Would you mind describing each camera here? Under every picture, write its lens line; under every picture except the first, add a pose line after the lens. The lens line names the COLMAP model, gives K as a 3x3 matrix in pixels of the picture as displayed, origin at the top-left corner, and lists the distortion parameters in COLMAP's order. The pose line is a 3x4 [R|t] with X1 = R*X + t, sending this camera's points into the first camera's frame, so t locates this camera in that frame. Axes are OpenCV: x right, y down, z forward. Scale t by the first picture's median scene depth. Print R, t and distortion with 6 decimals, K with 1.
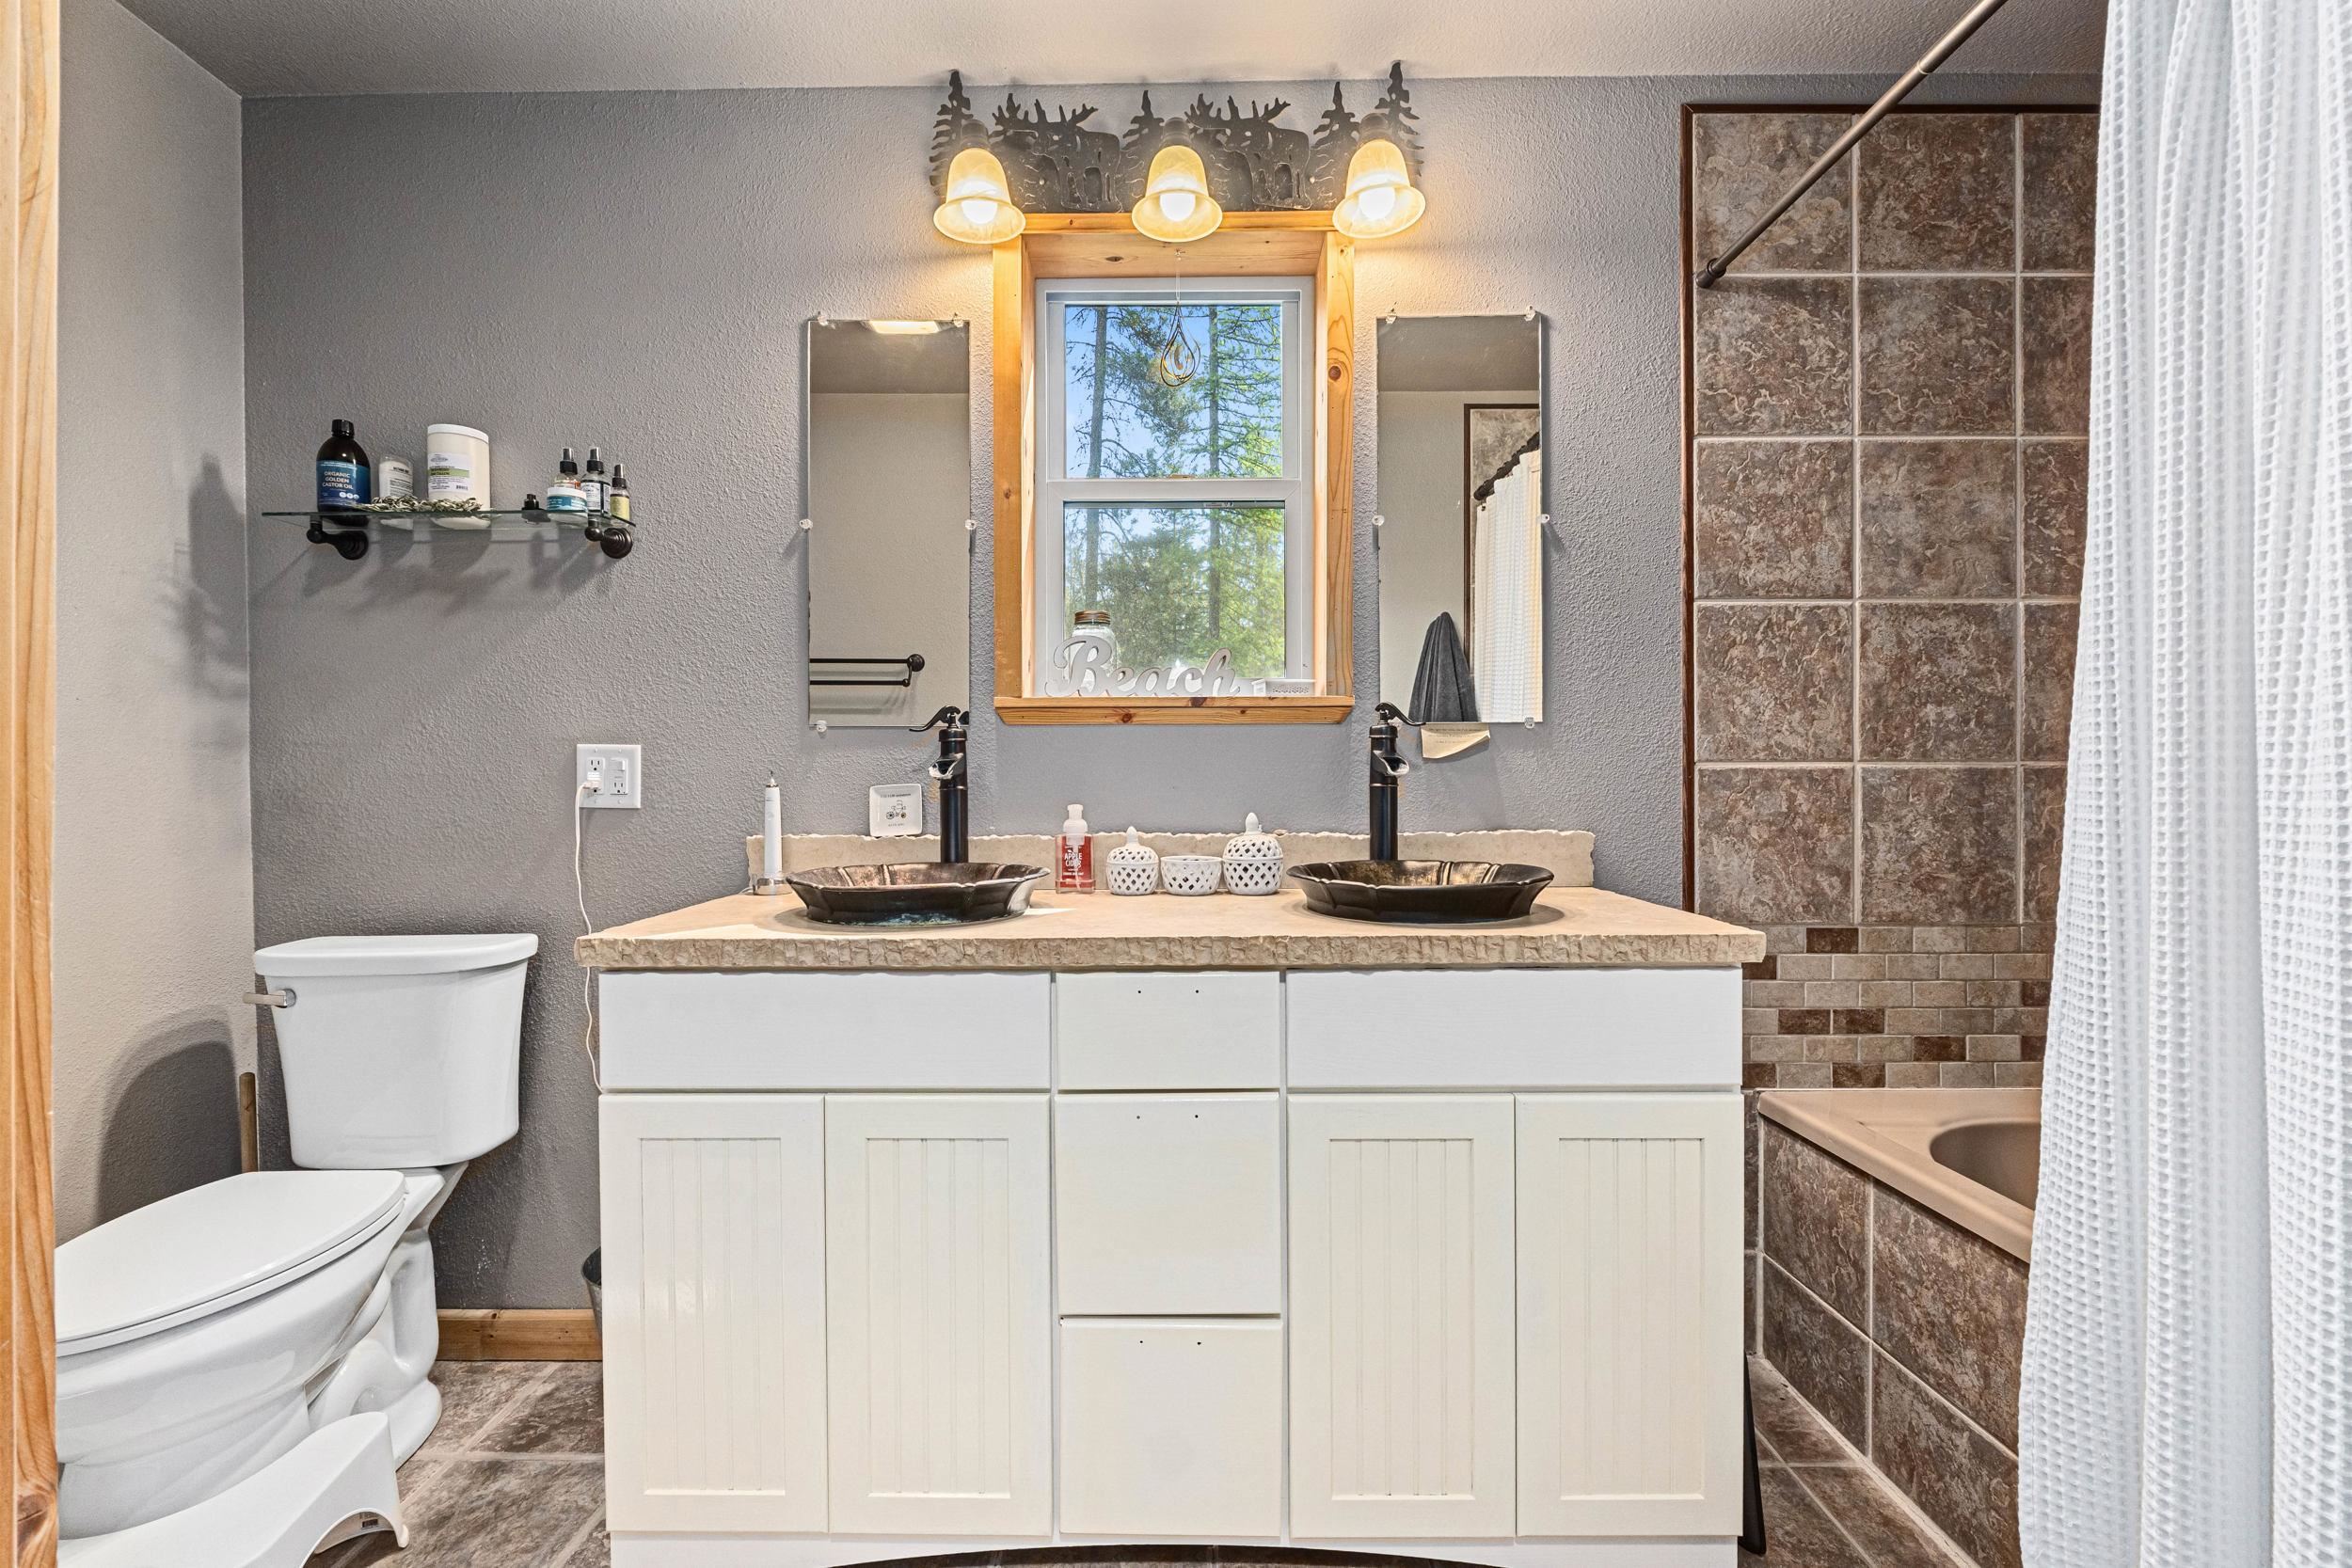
lens RADIAL K [[979.9, 0, 1173.6], [0, 979.9, 781.9], [0, 0, 1]] dist [-0.008706, 0.000406]
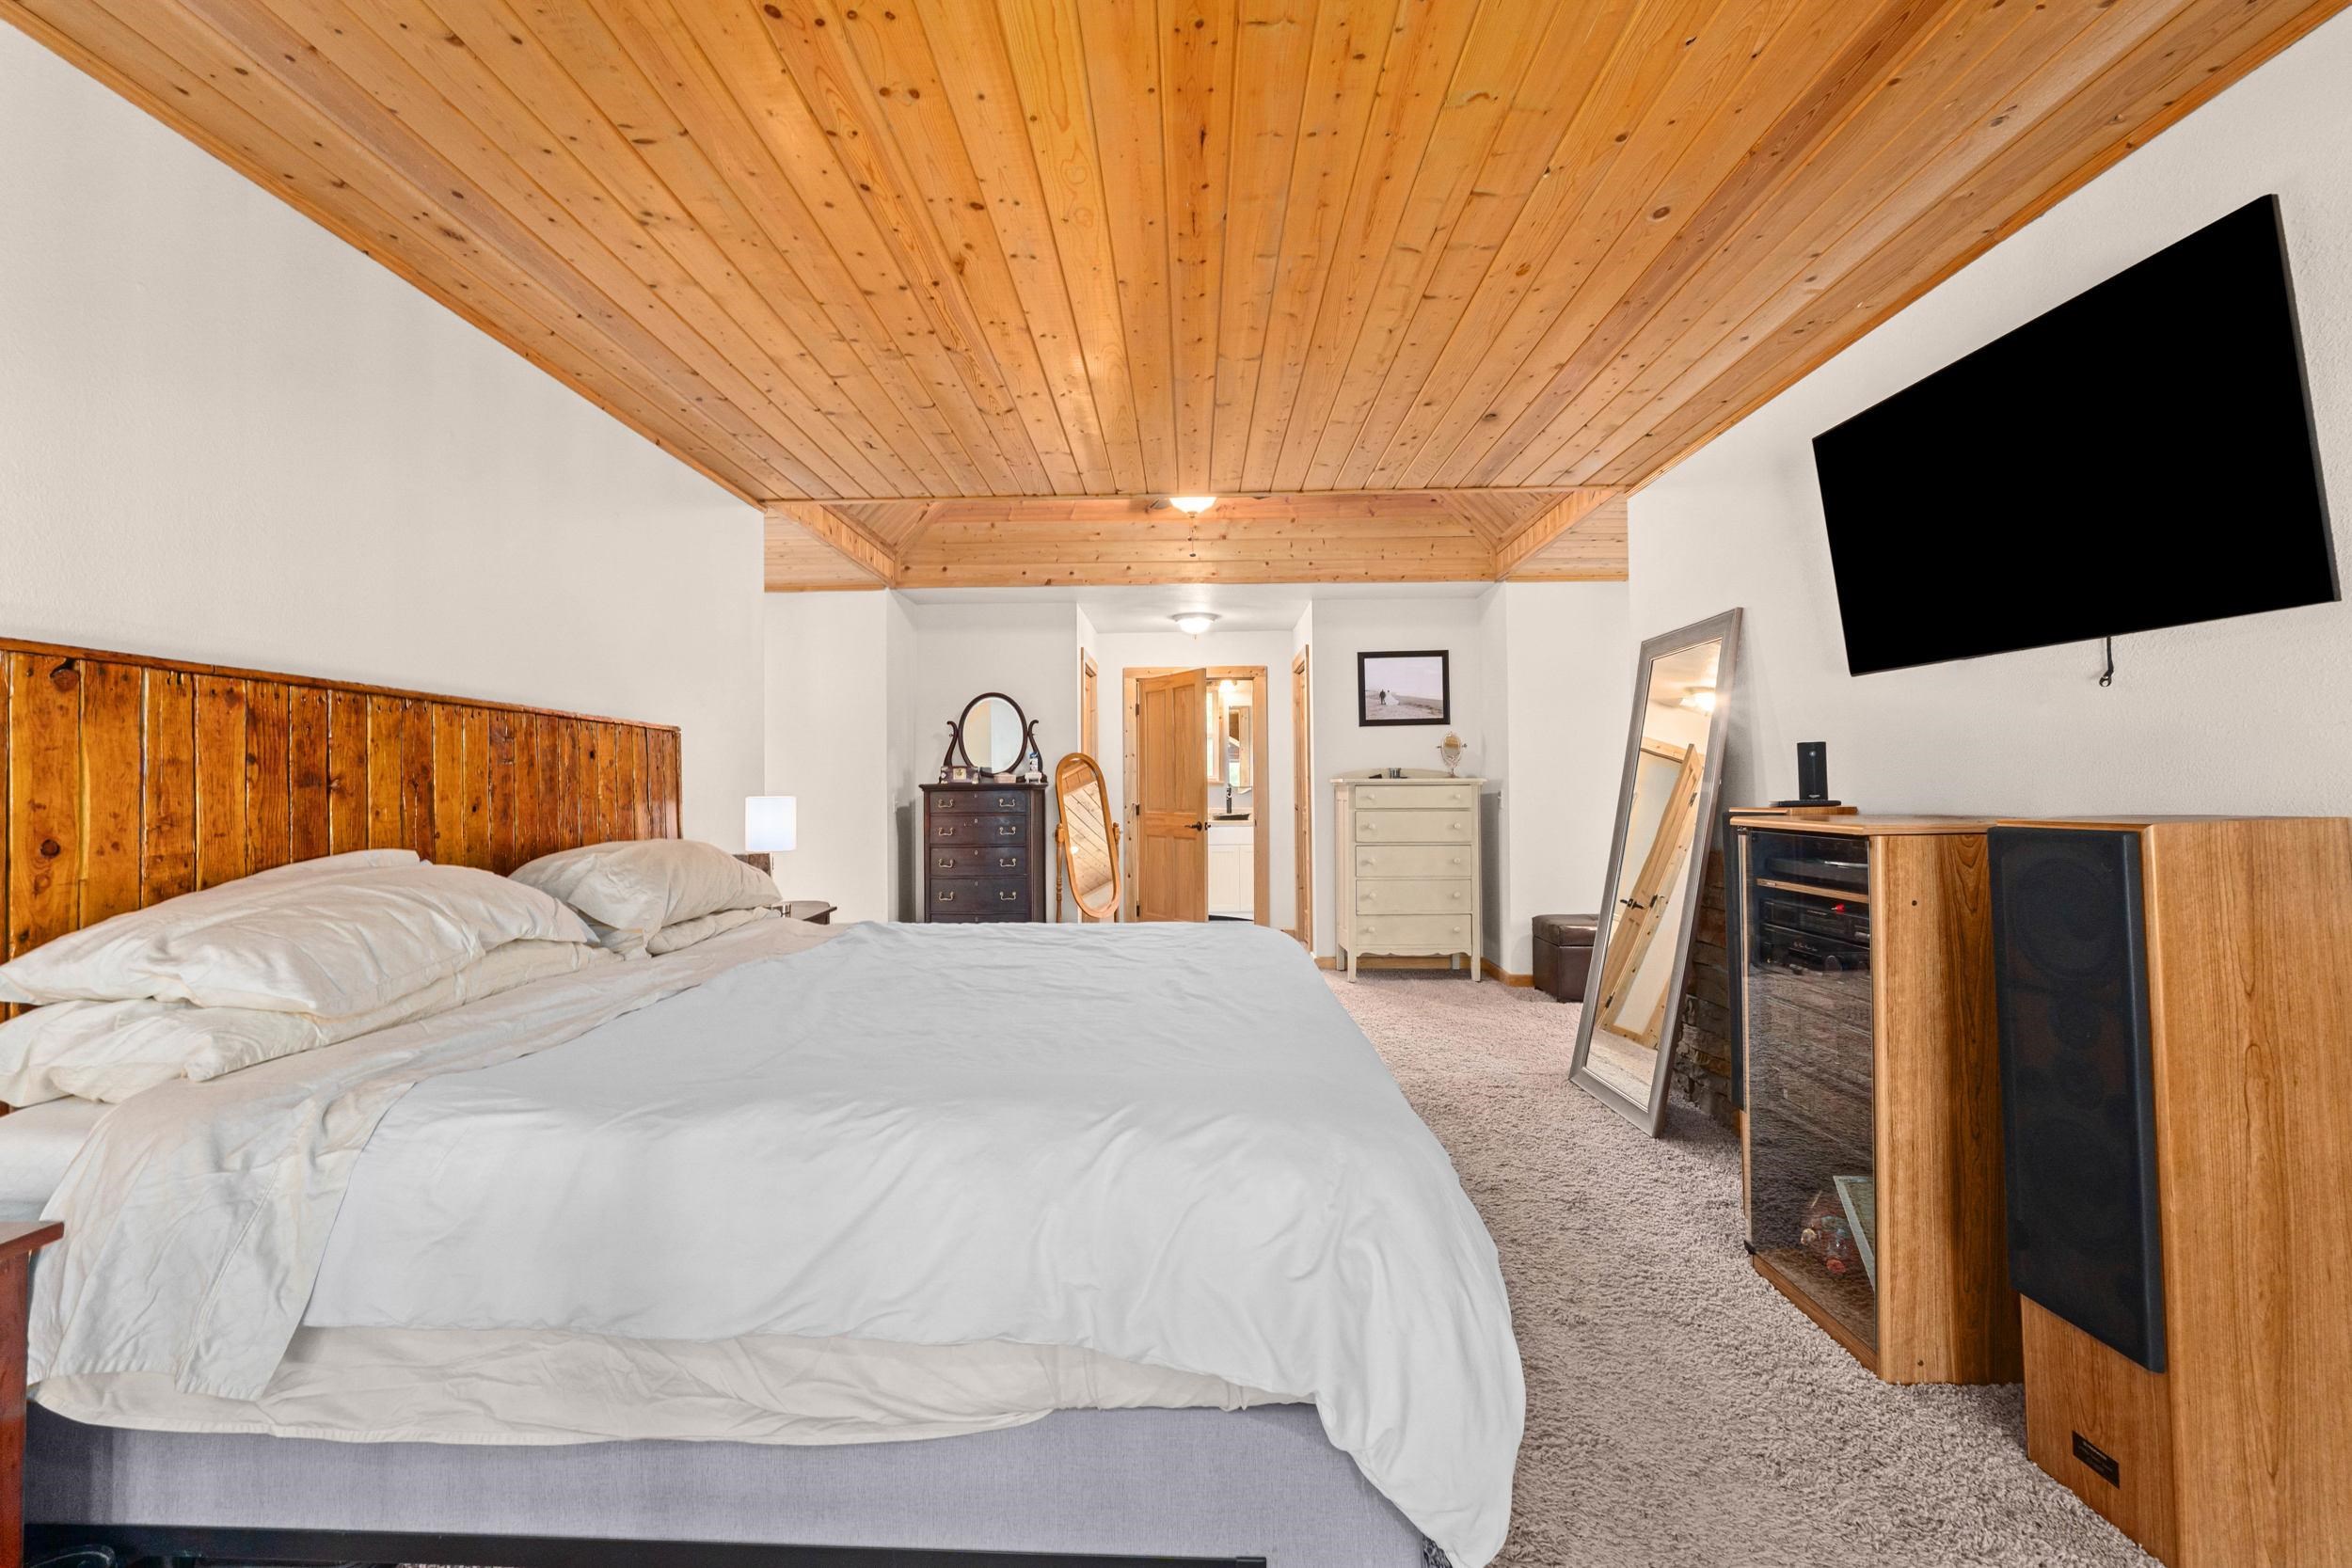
lens RADIAL K [[979.9, 0, 1177.4], [0, 979.9, 778.9], [0, 0, 1]] dist [-0.008706, 0.000406]
pose [[0.999937, -0.003341, -0.010718, -0.007282], [0.003155, 0.999845, -0.017347, -0.014567], [0.010774, 0.017312, 0.999792, -4.210068]]
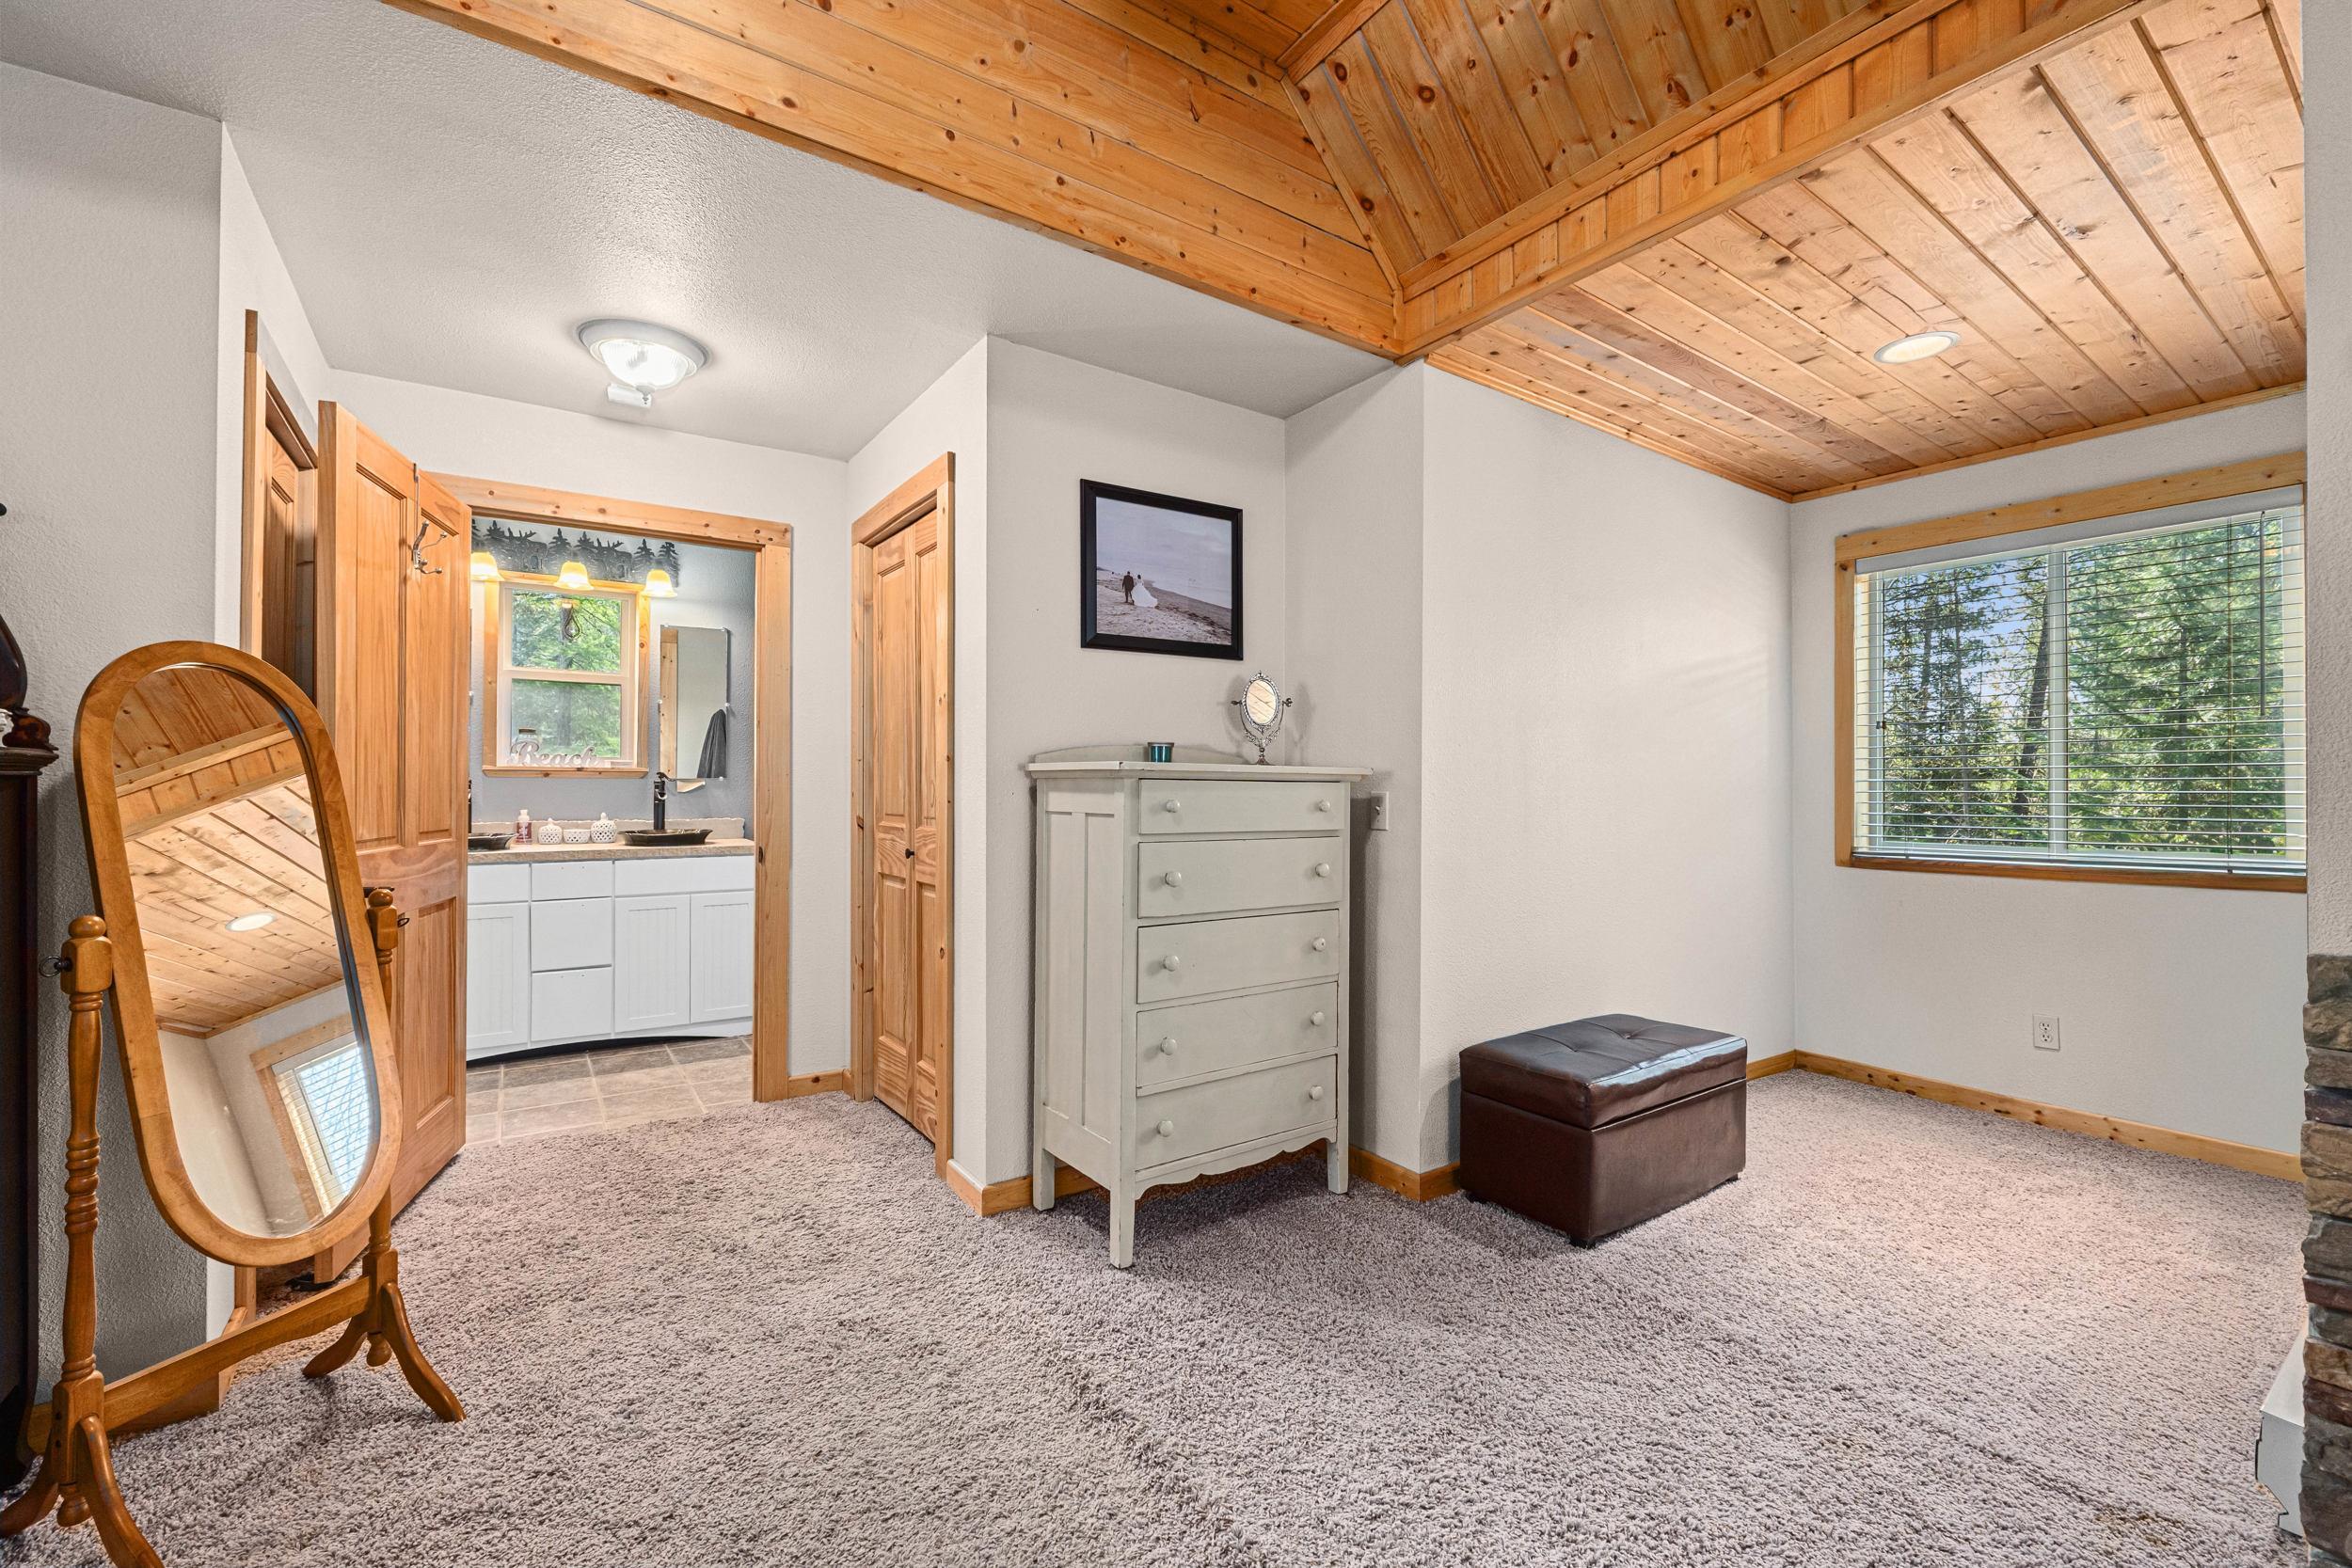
lens RADIAL K [[979.9, 0, 1171.5], [0, 979.9, 786.9], [0, 0, 1]] dist [-0.008706, 0.000406]
pose [[0.821724, 0.010740, 0.569784, -0.164026], [-0.006485, 0.999934, -0.009496, -0.023133], [-0.569848, 0.004108, 0.821740, -2.040607]]
